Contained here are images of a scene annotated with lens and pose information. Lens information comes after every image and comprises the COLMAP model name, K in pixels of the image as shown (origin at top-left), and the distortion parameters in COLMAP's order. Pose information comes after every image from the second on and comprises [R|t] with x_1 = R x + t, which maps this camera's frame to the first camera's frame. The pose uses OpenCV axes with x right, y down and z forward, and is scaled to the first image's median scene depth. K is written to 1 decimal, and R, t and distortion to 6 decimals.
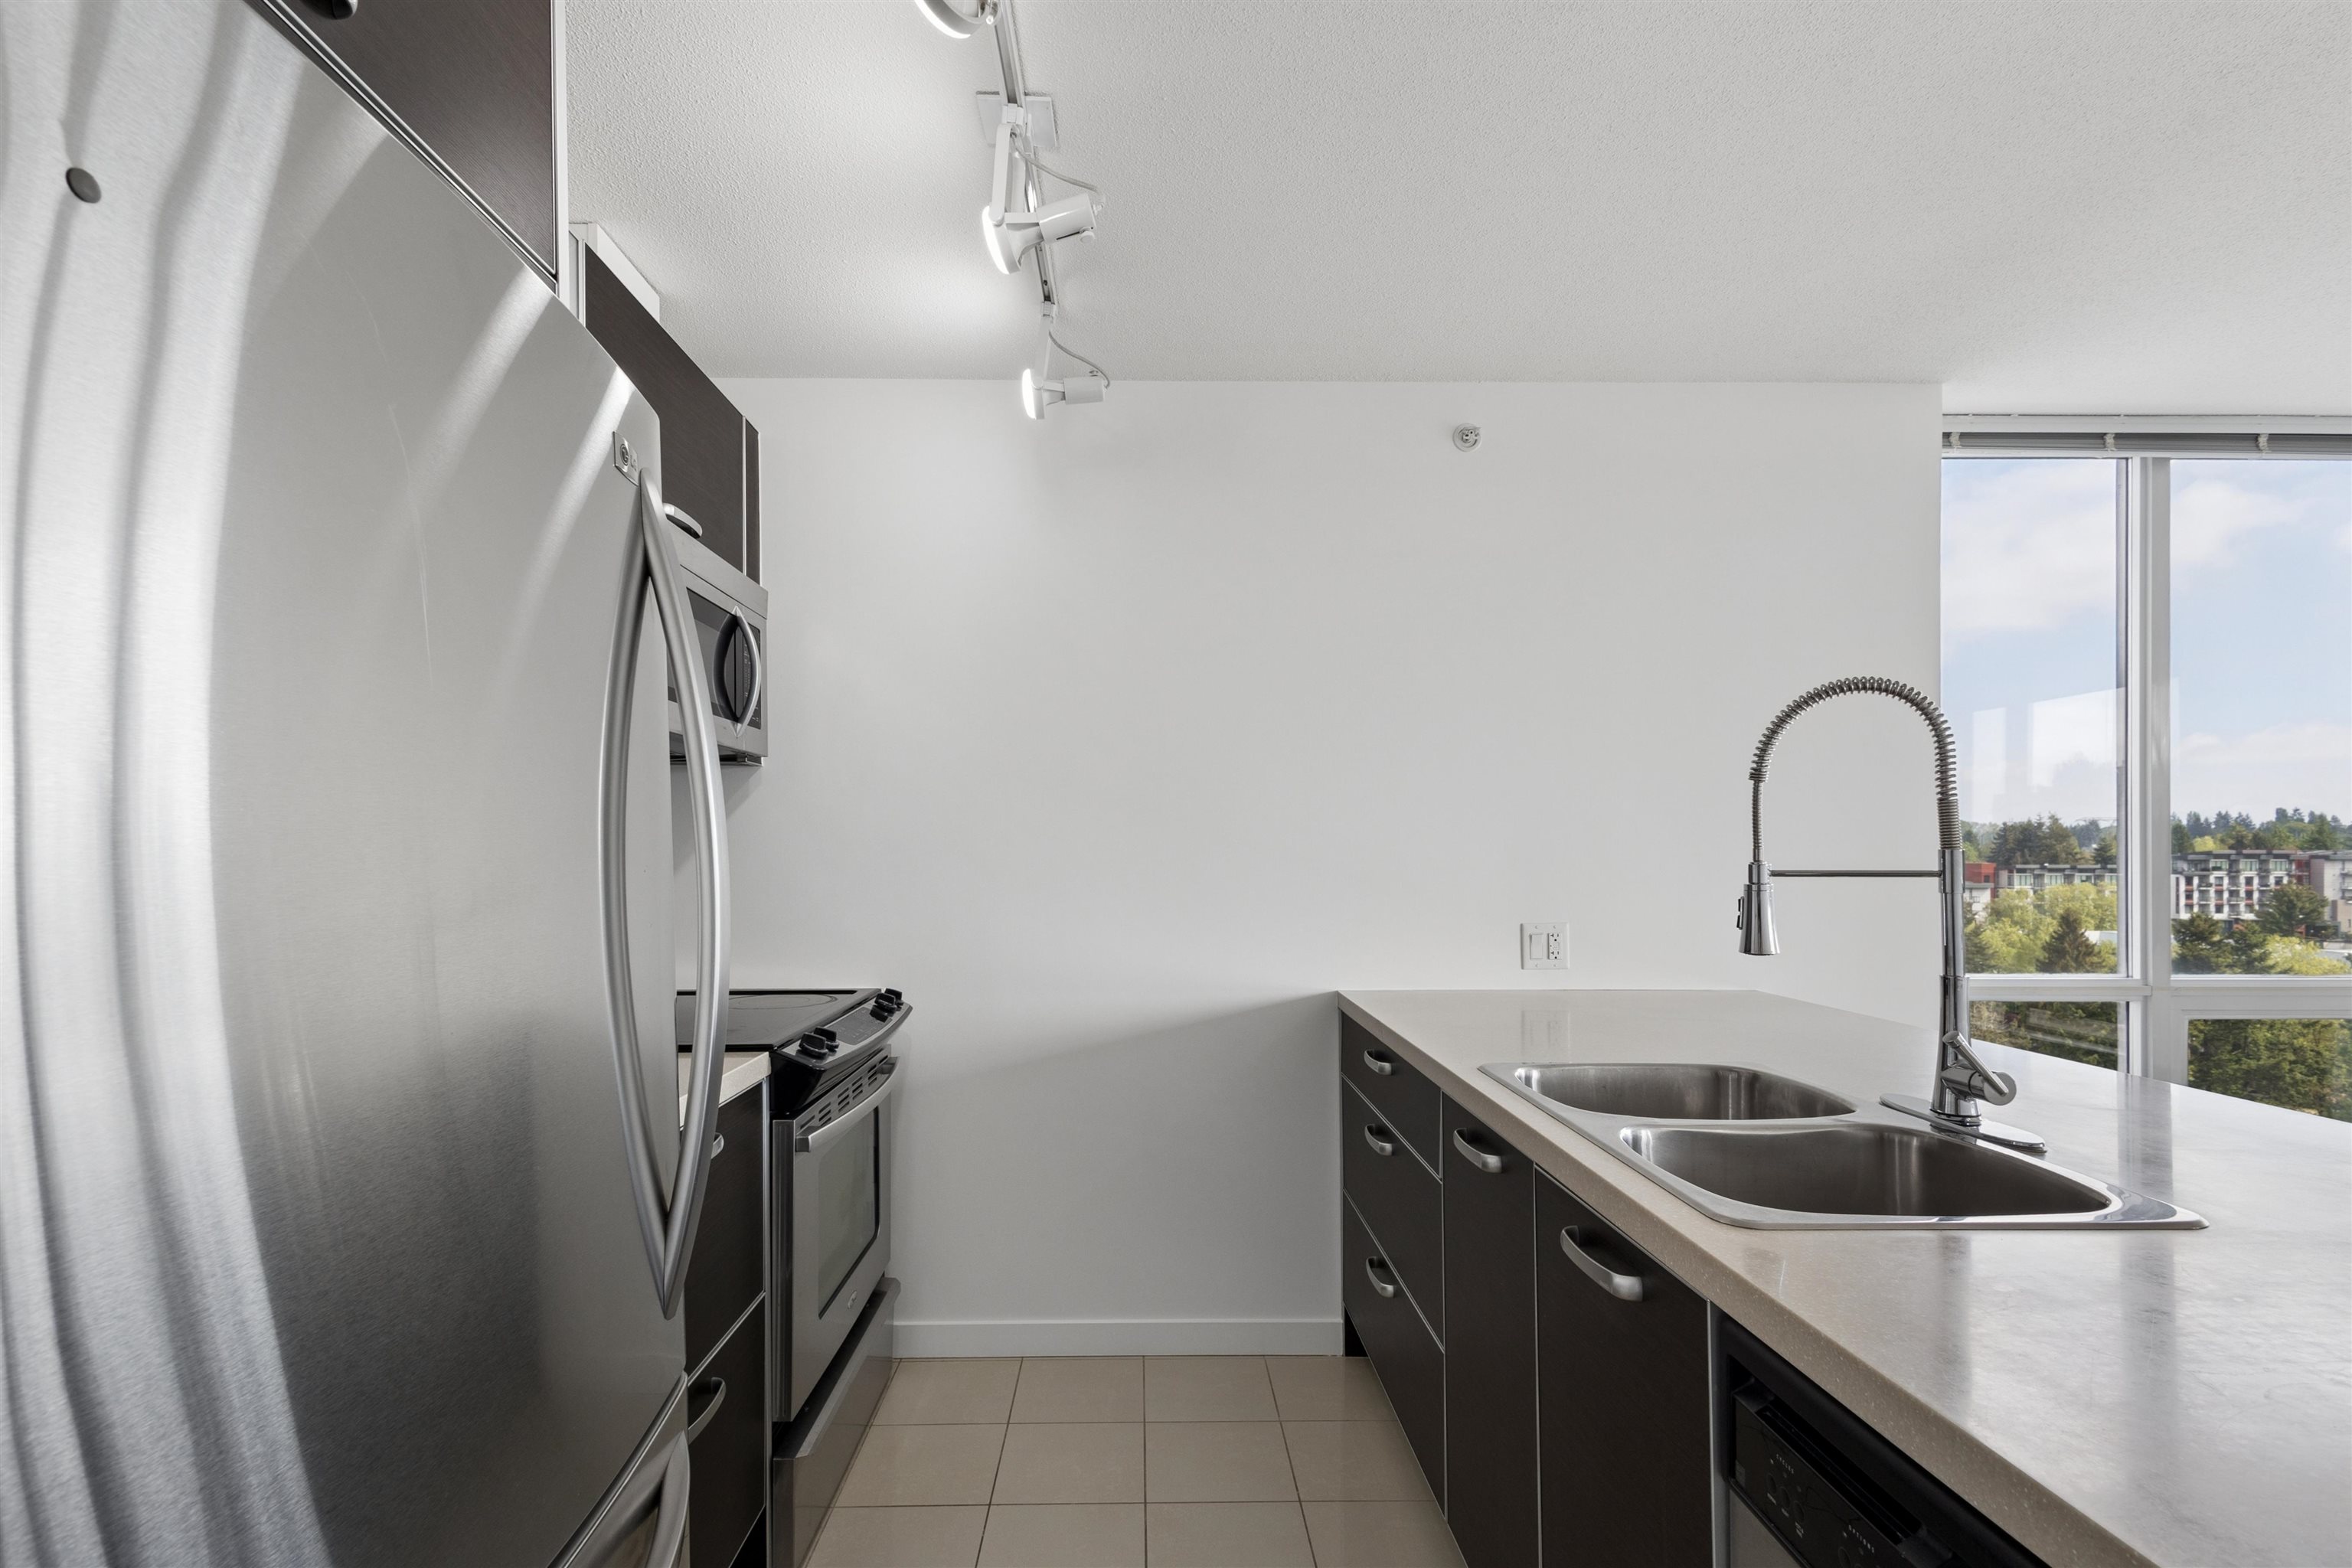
lens RADIAL K [[1143.7, 0, 1160.3], [0, 1143.7, 860.4], [0, 0, 1]] dist [0.022238, 0.000010]
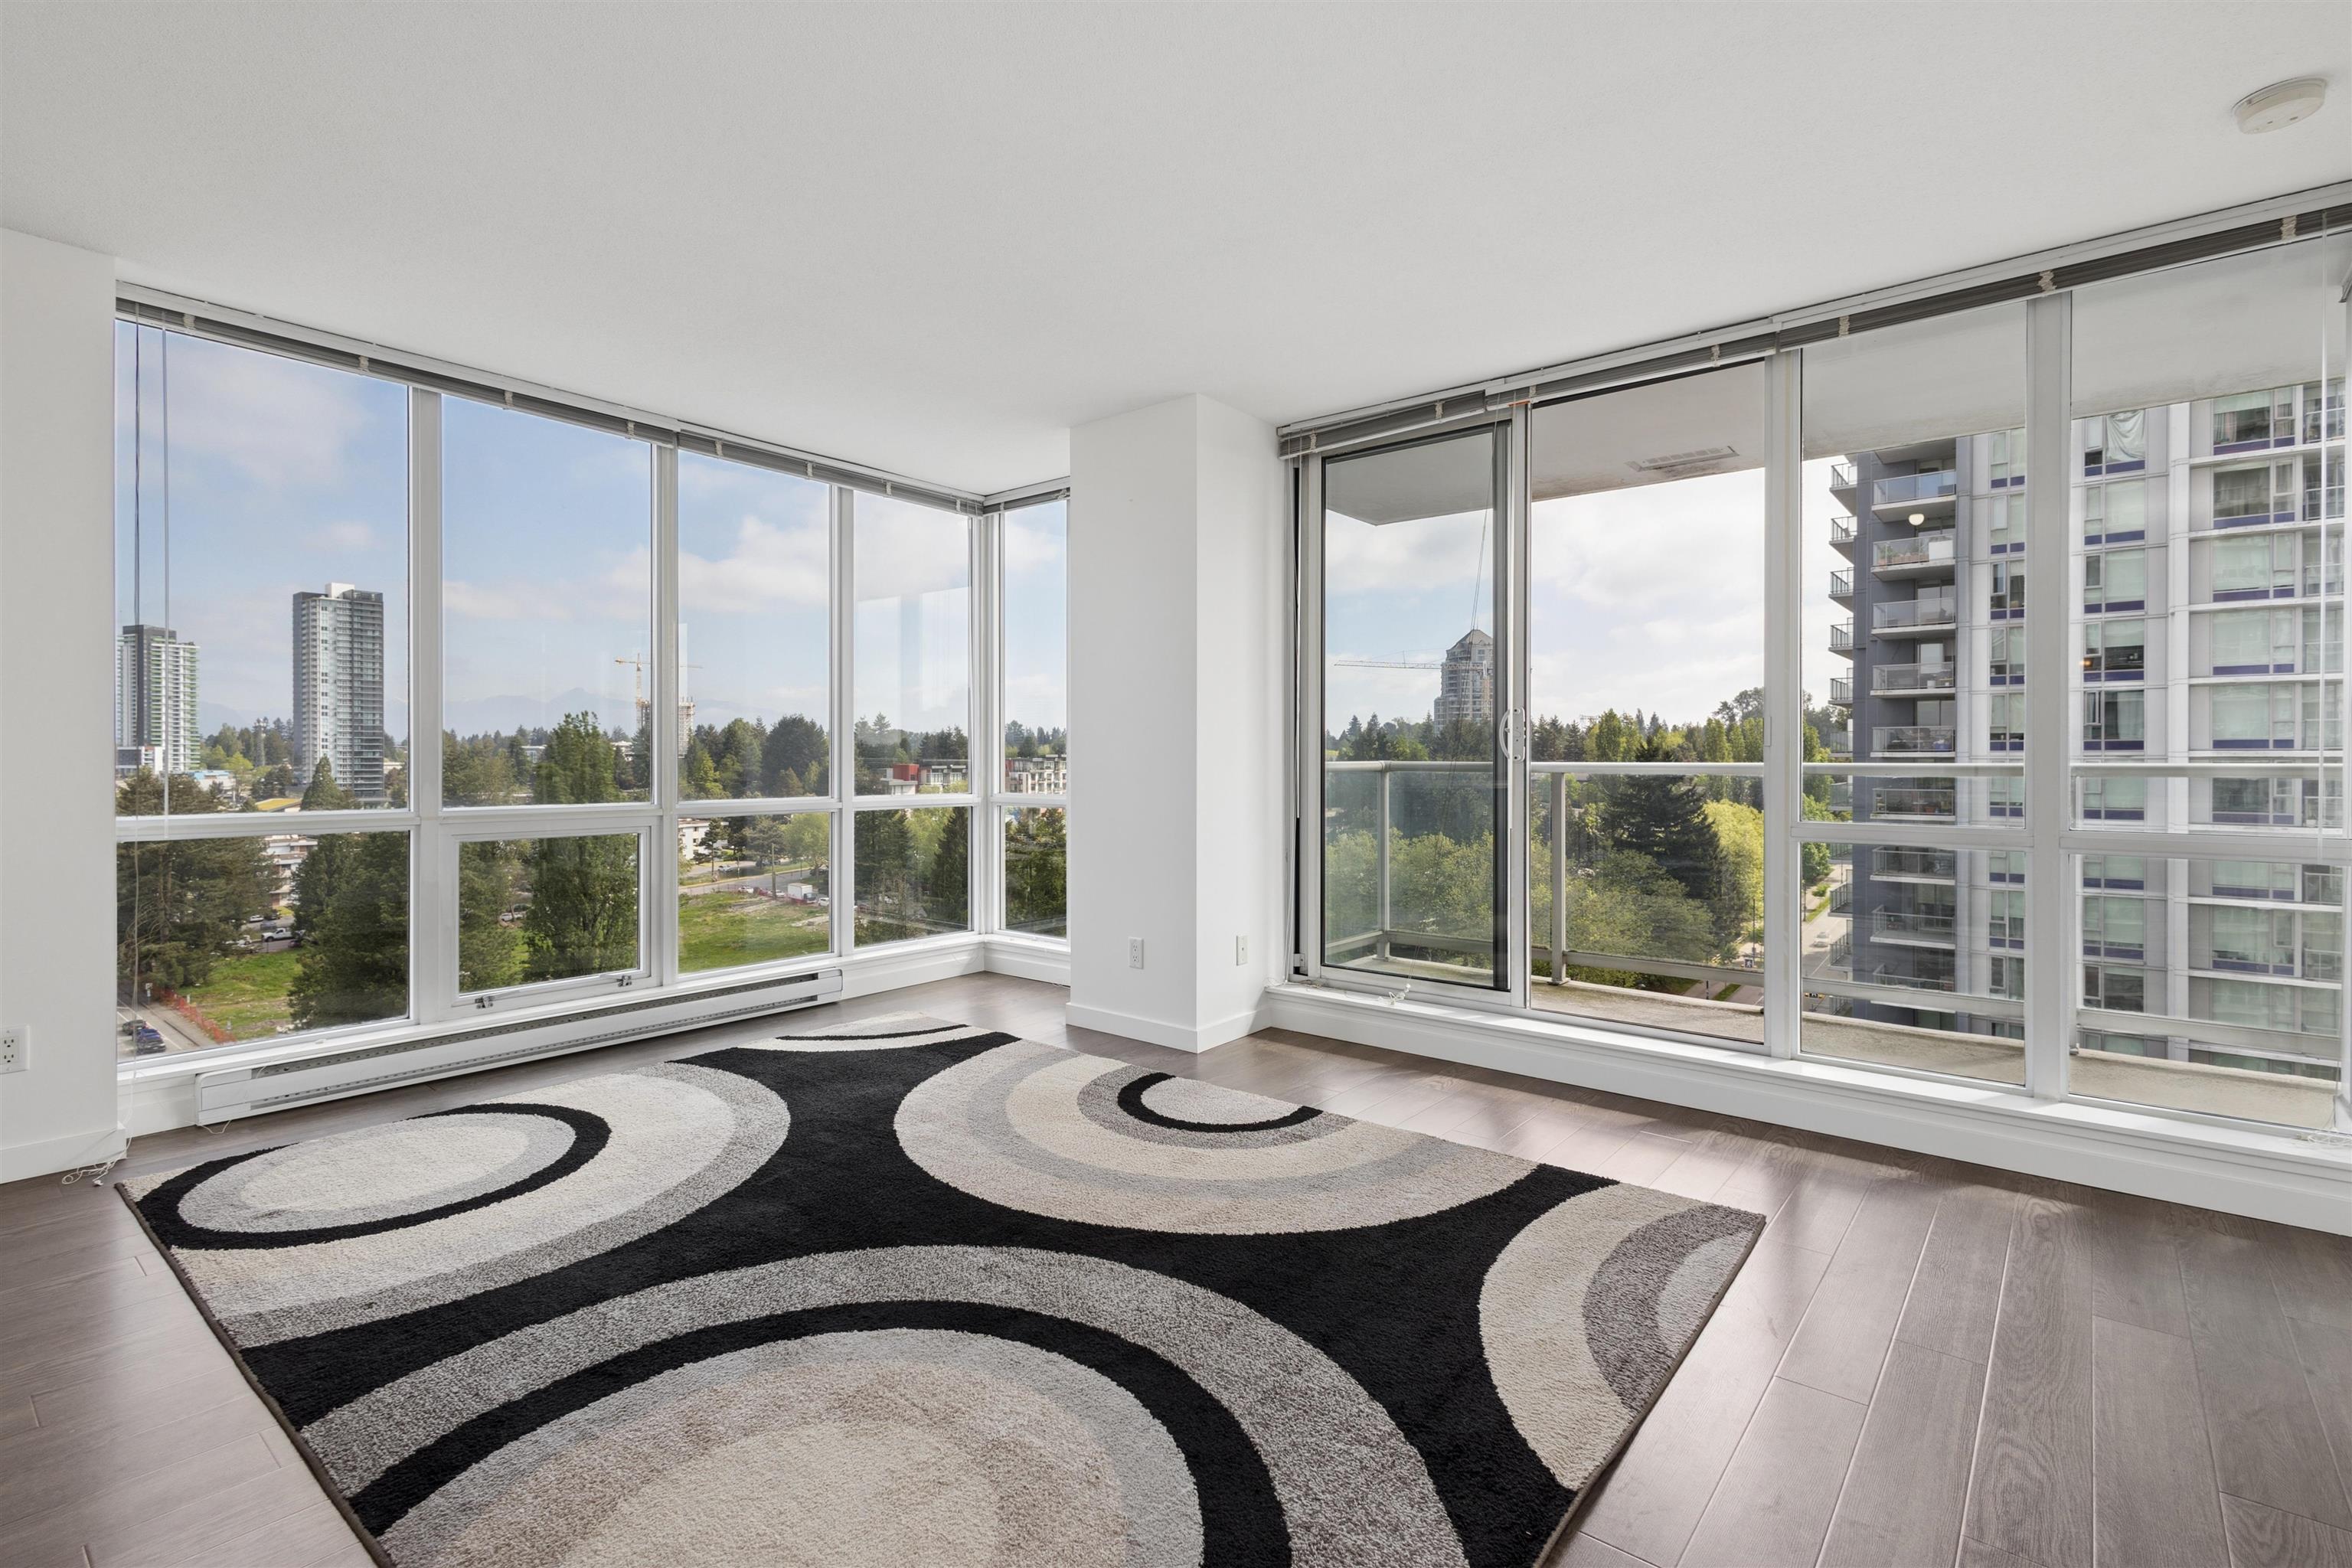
lens RADIAL K [[1119.8, 0, 1177.9], [0, 1119.8, 751.0], [0, 0, 1]] dist [0.007539, 0.002844]
pose [[0.650850, 0.005703, 0.759185, 0.658770], [0.001805, 0.999957, -0.009059, 0.067934], [-0.759205, 0.007266, 0.650812, -0.522218]]
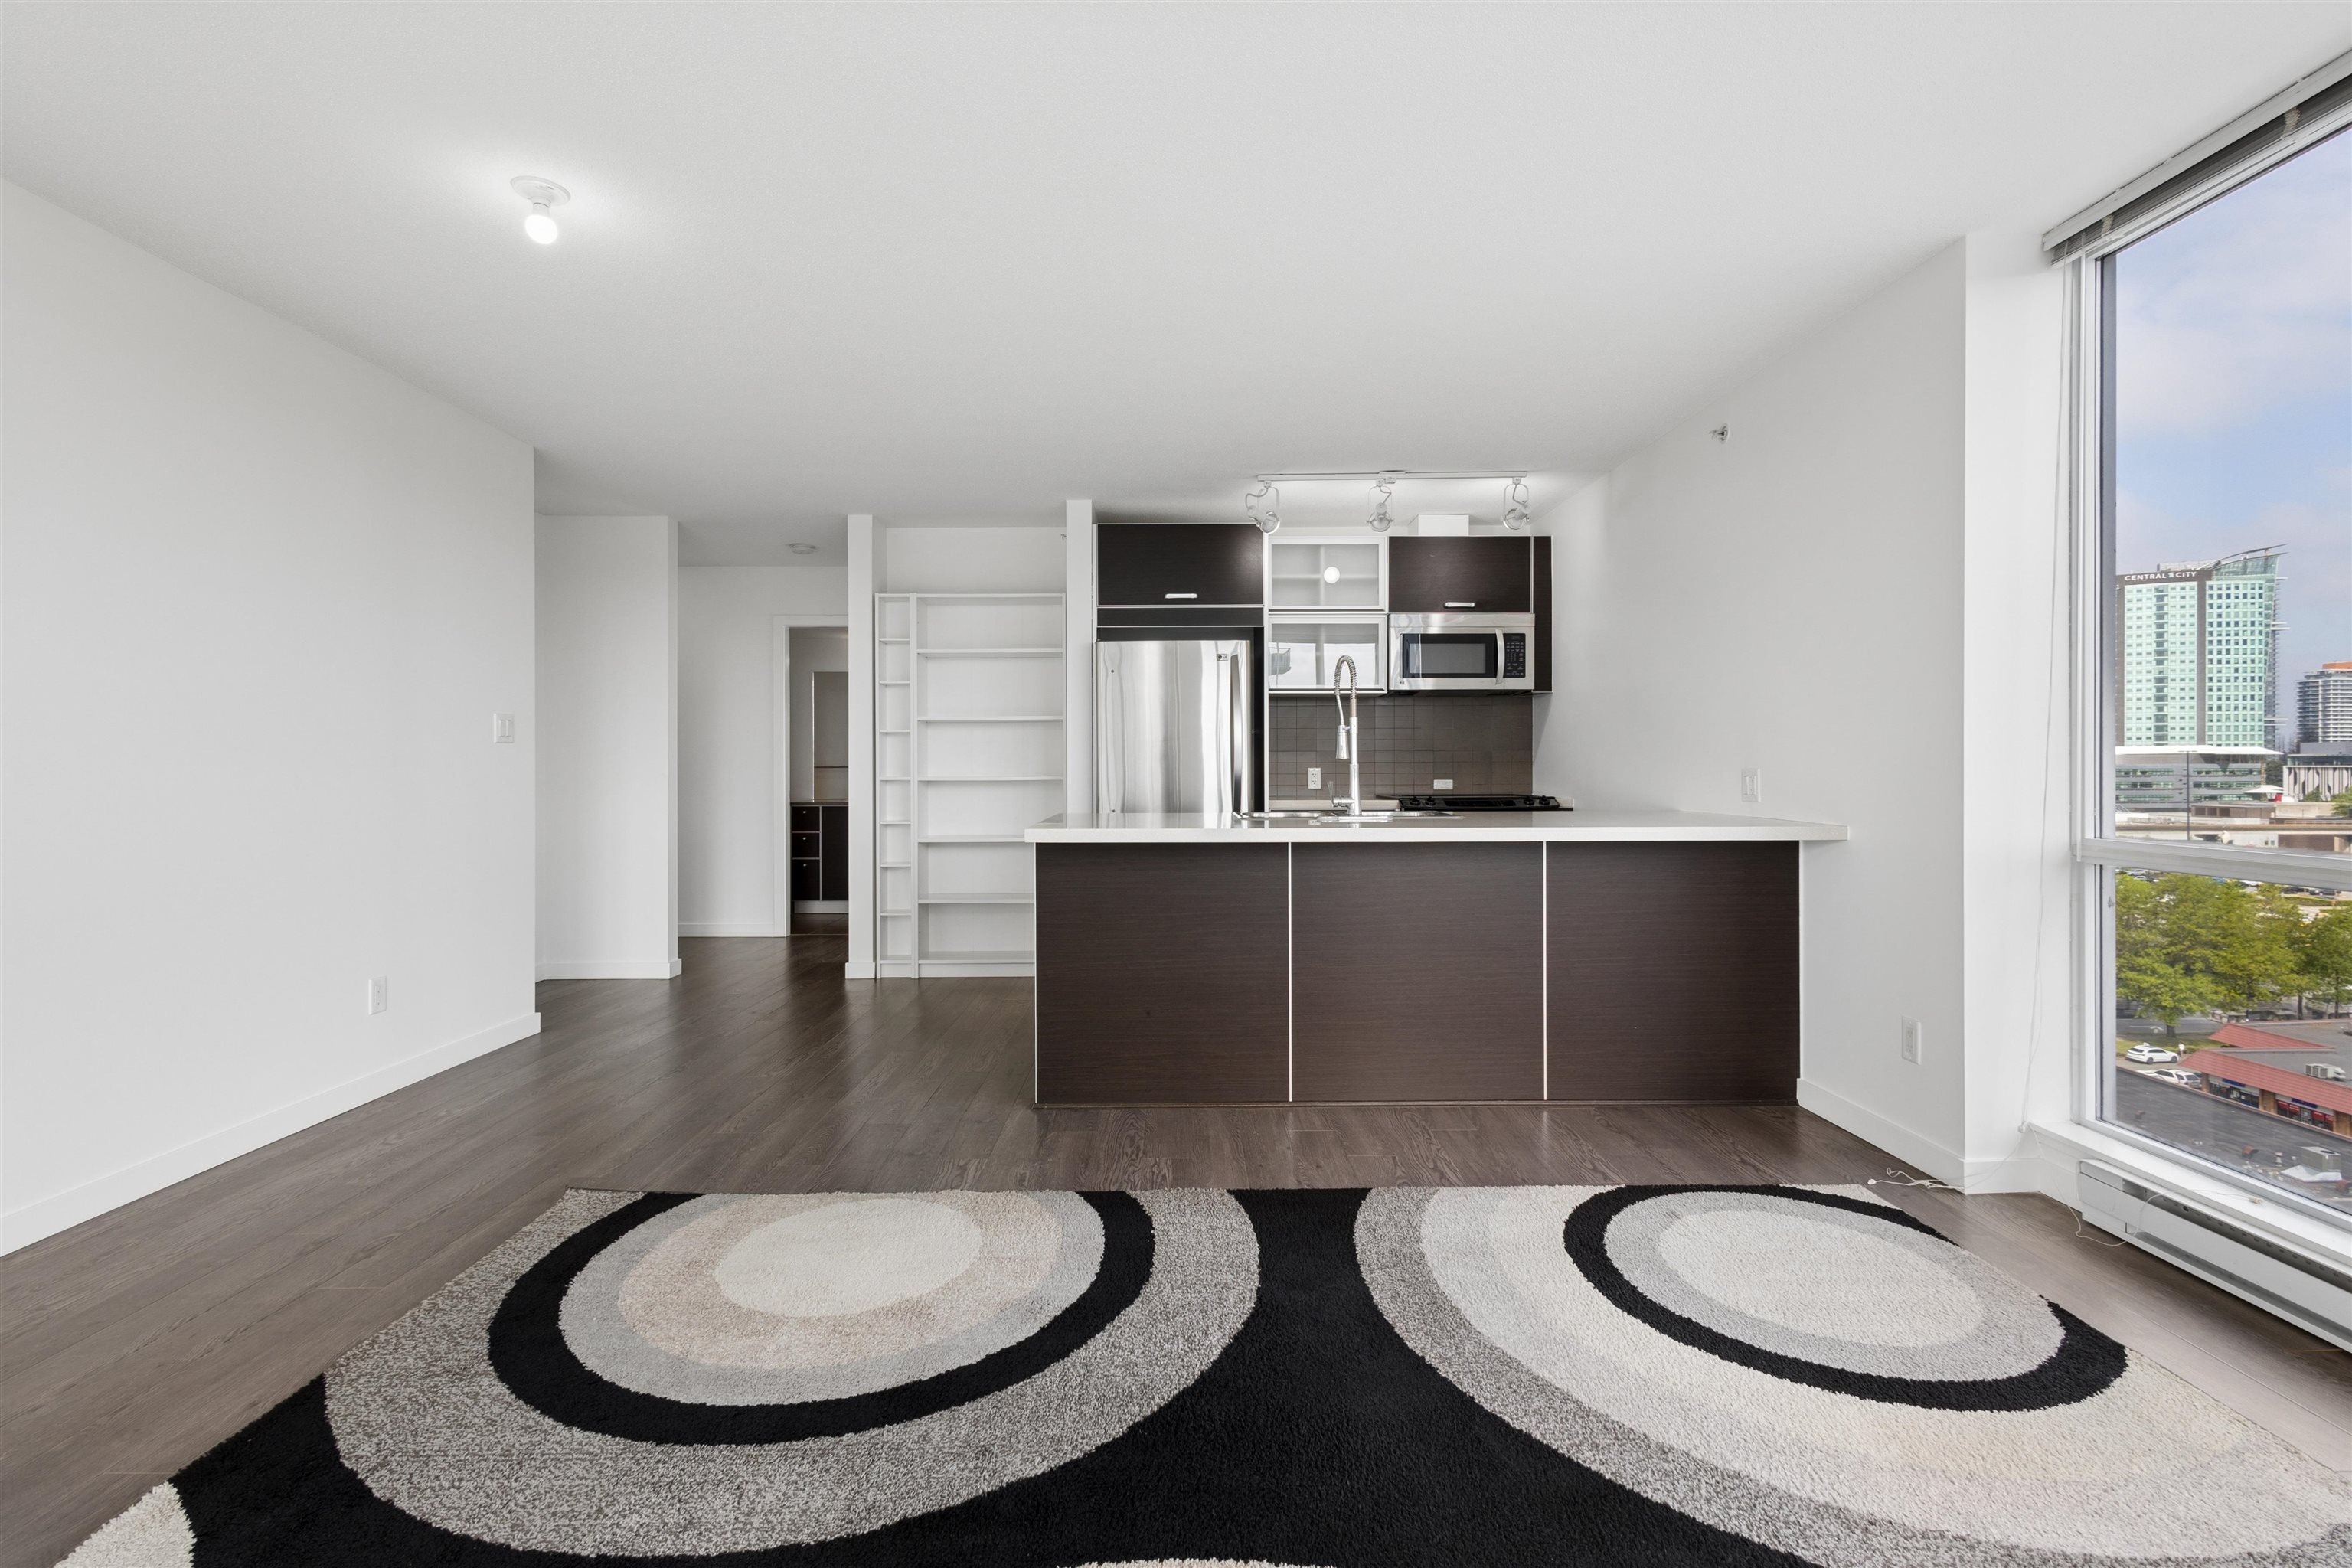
lens RADIAL K [[1119.8, 0, 1183.8], [0, 1119.8, 775.0], [0, 0, 1]] dist [0.007539, 0.002844]
pose [[-0.021107, 0.010642, -0.999721, 2.066379], [-0.002225, 0.999940, 0.010692, 0.060243], [0.999775, 0.002450, -0.021082, 0.418059]]
